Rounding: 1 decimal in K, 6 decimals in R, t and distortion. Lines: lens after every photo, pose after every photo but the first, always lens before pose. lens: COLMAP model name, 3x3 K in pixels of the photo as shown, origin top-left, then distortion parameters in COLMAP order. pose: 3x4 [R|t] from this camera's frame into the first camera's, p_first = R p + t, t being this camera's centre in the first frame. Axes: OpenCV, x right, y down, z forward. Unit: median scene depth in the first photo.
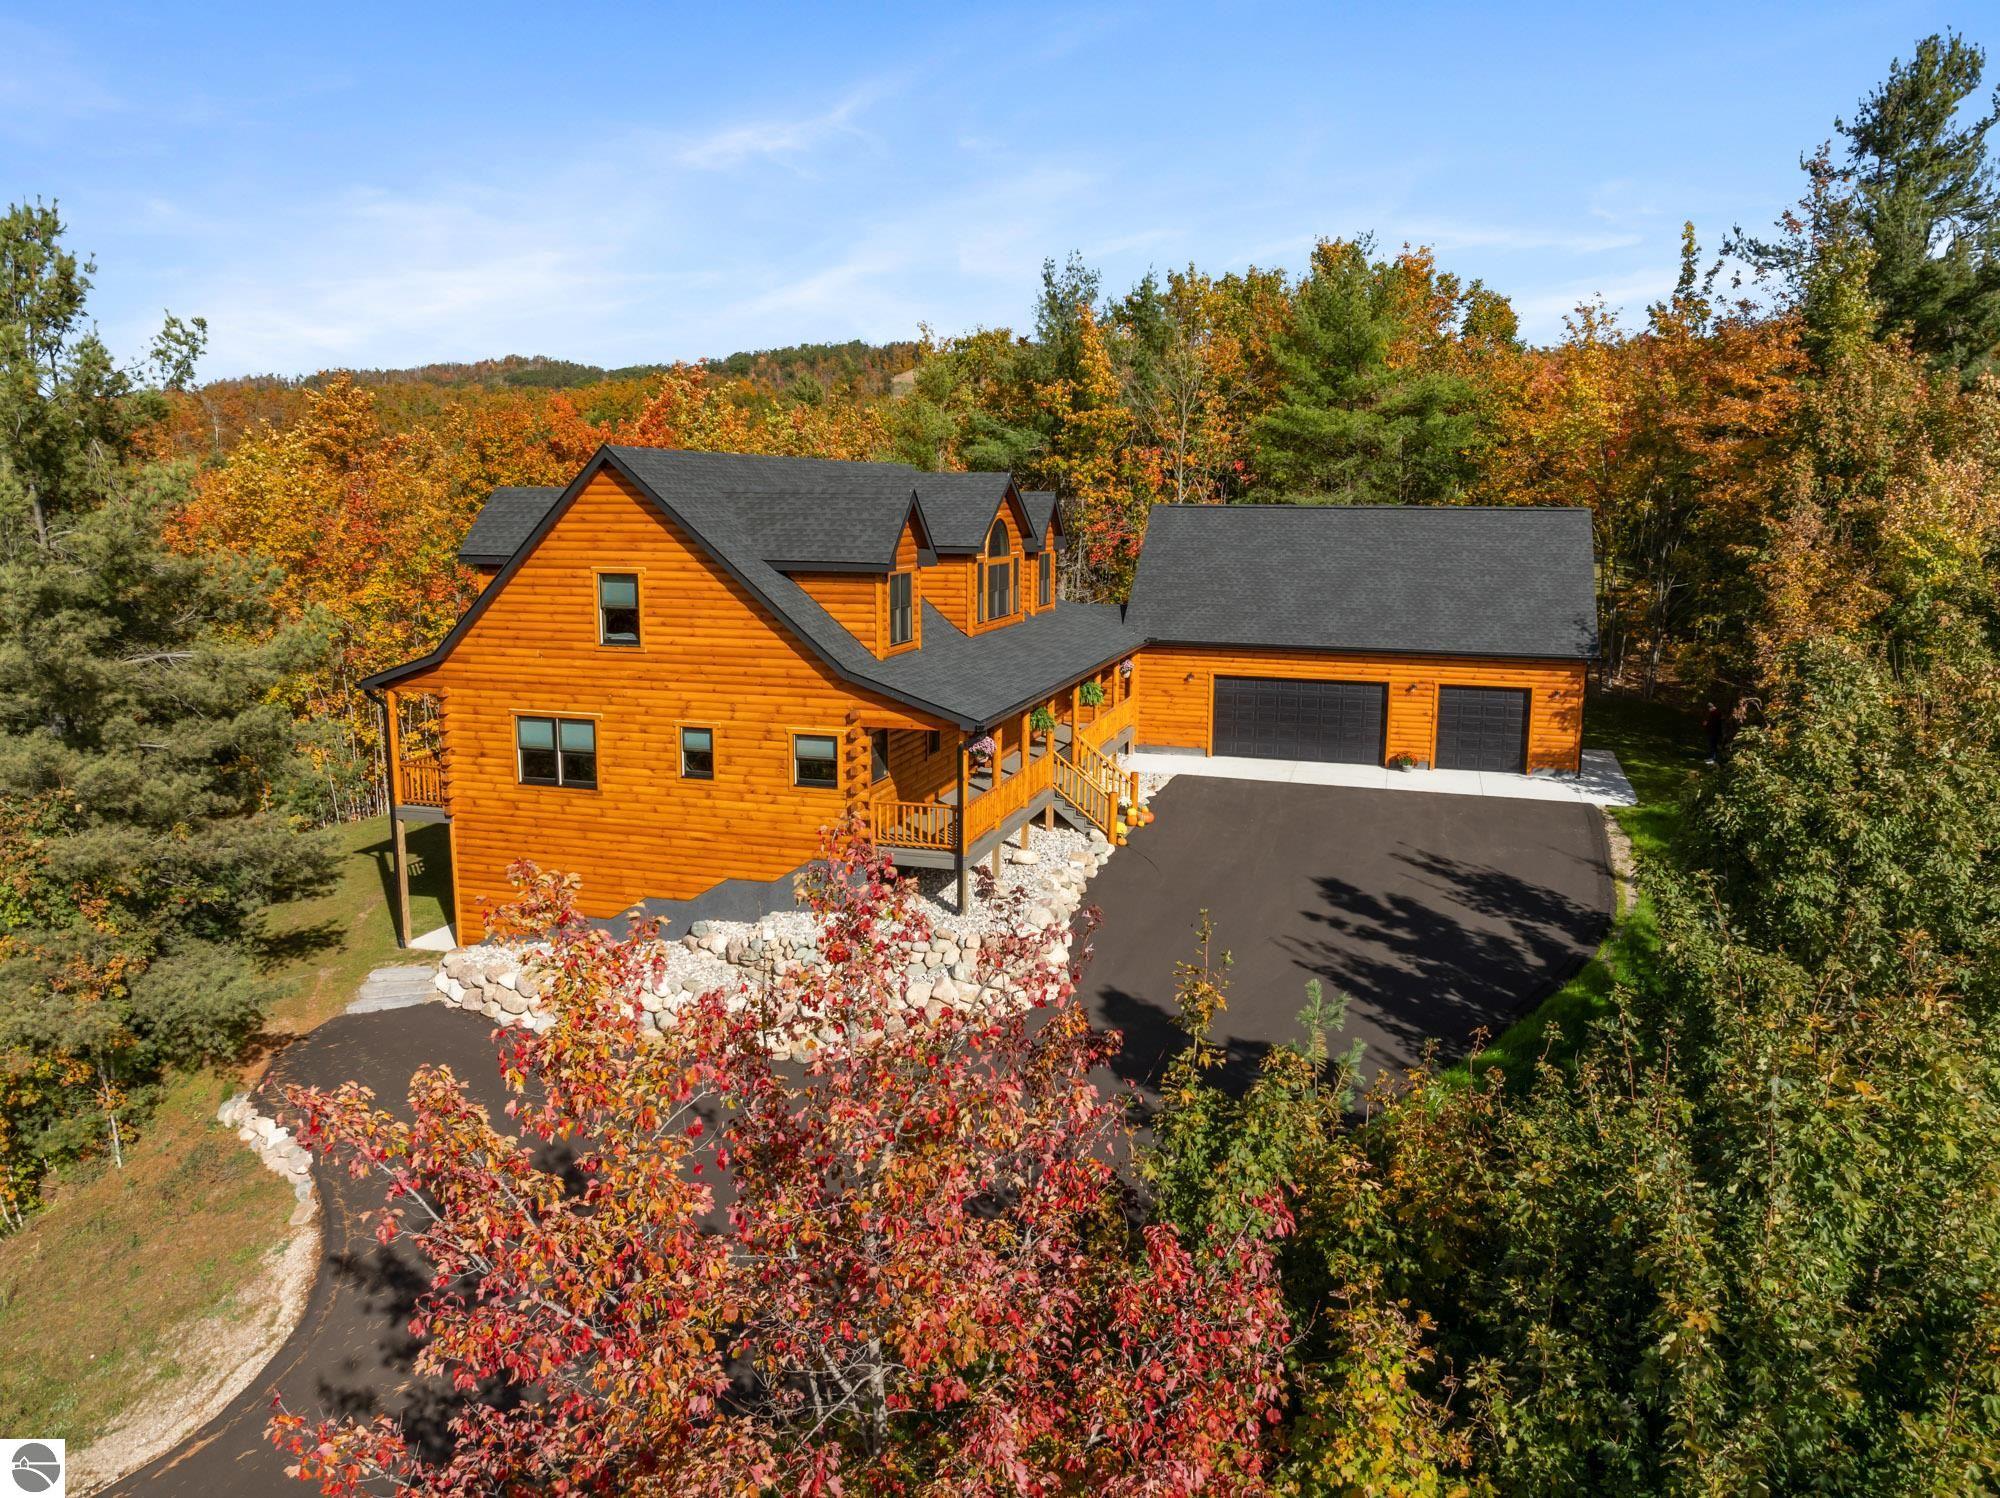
lens RADIAL K [[1426.0, 0, 994.7], [0, 1426.0, 750.8], [0, 0, 1]] dist [-0.047067, 0.017512]
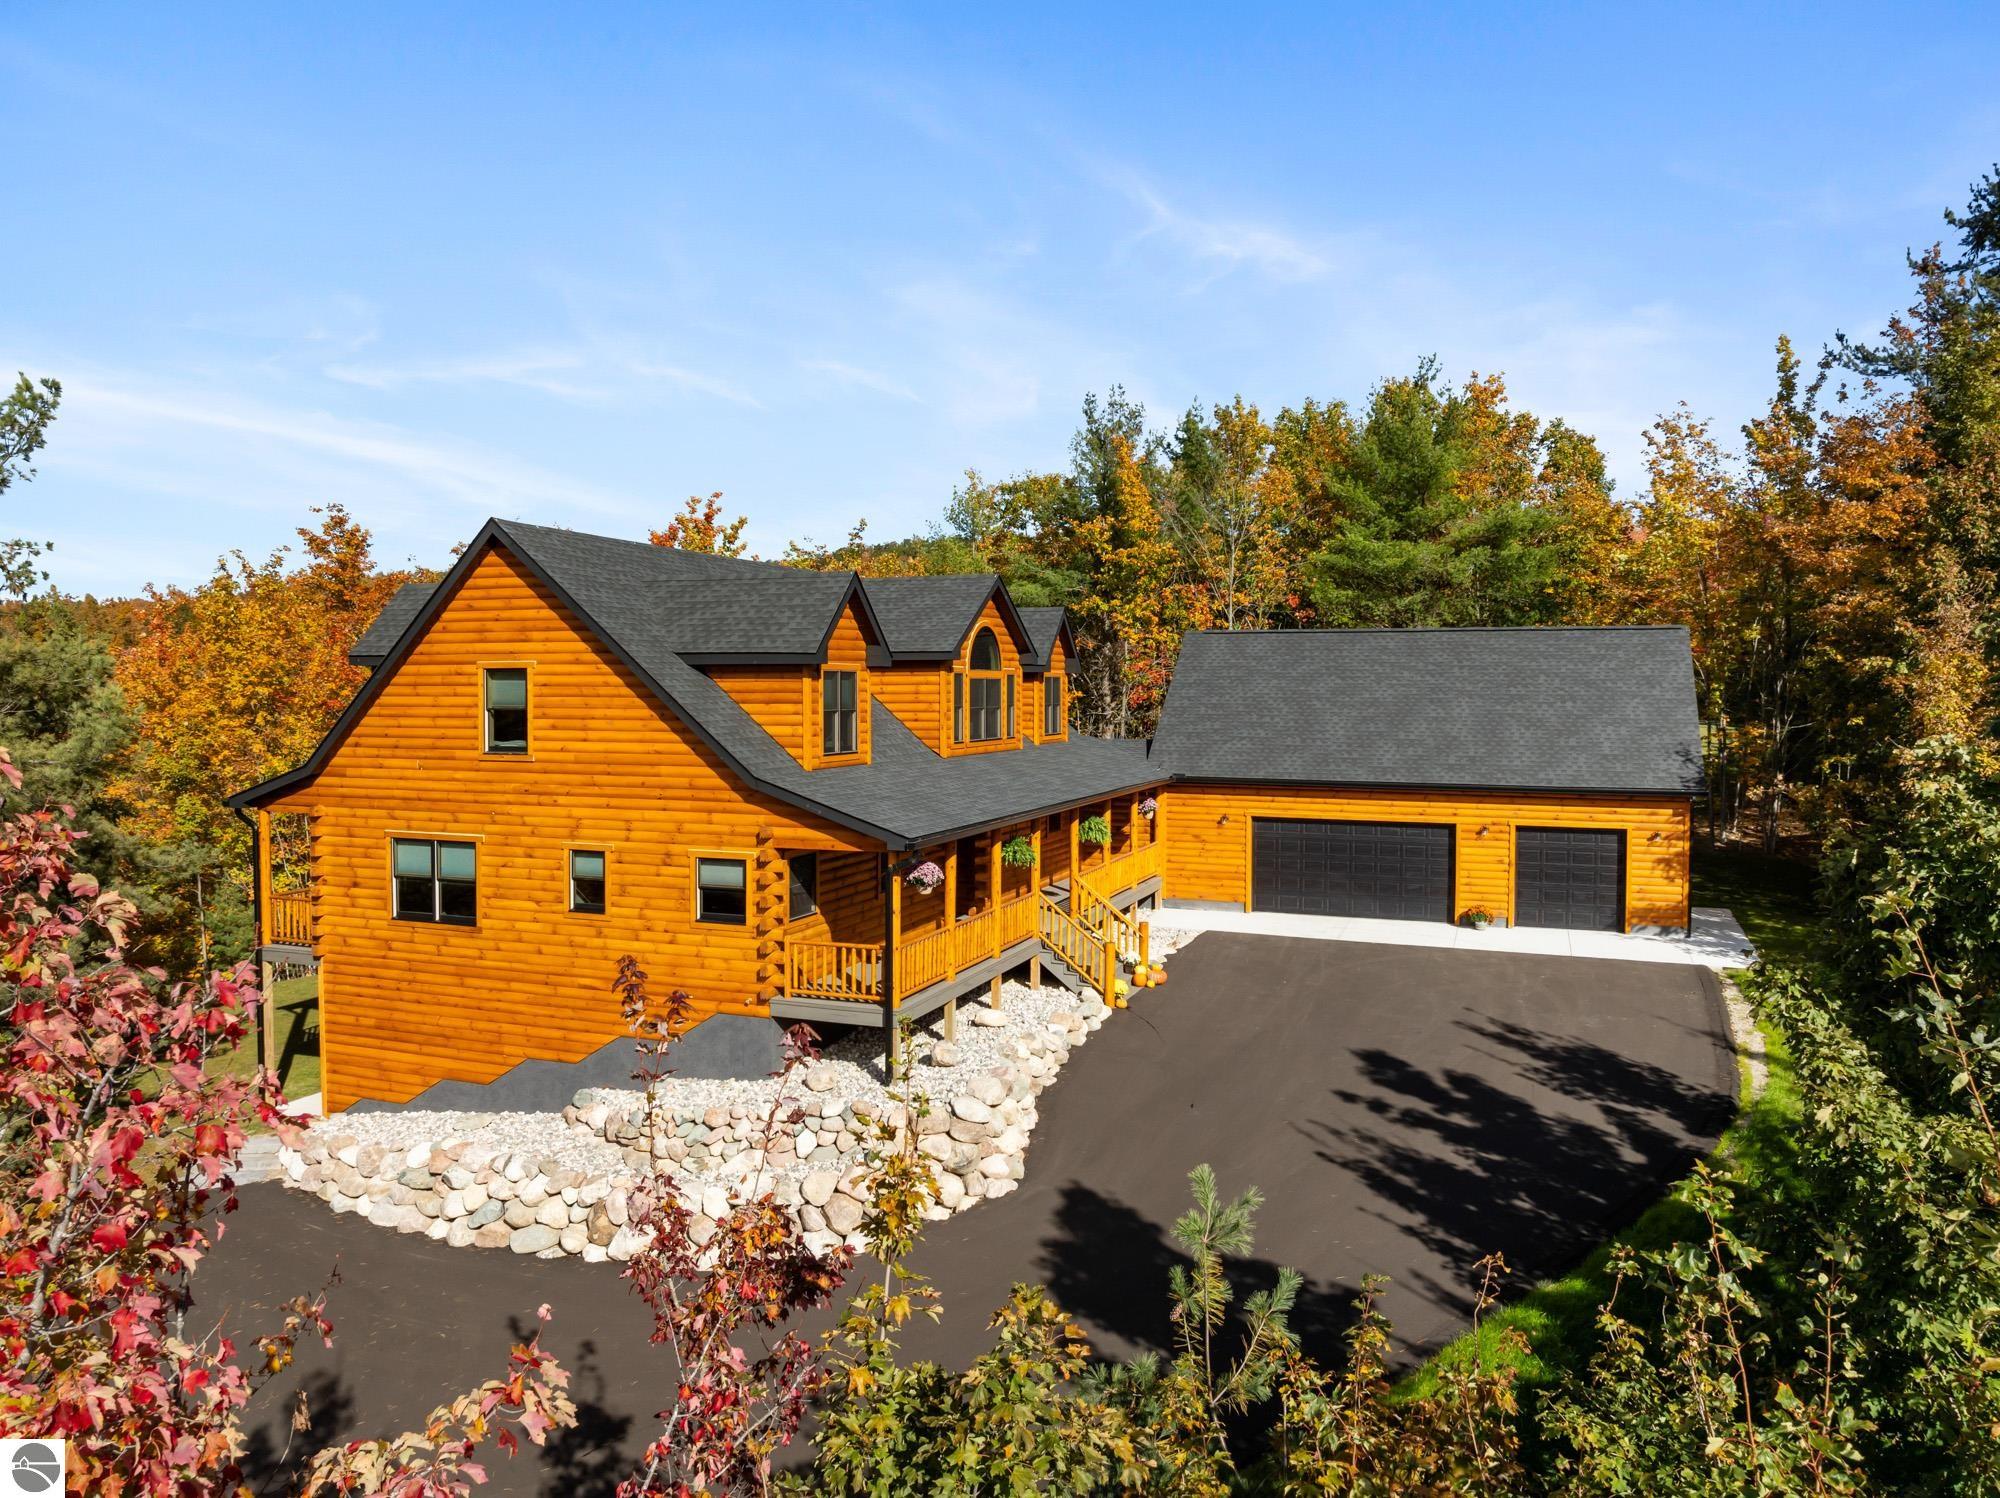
lens RADIAL K [[1426.0, 0, 993.1], [0, 1426.0, 741.8], [0, 0, 1]] dist [-0.047067, 0.017512]
pose [[0.997376, -0.000192, -0.072389, 0.081786], [-0.009903, 0.990233, -0.139072, 0.031680], [0.071708, 0.139424, 0.987633, 0.173527]]
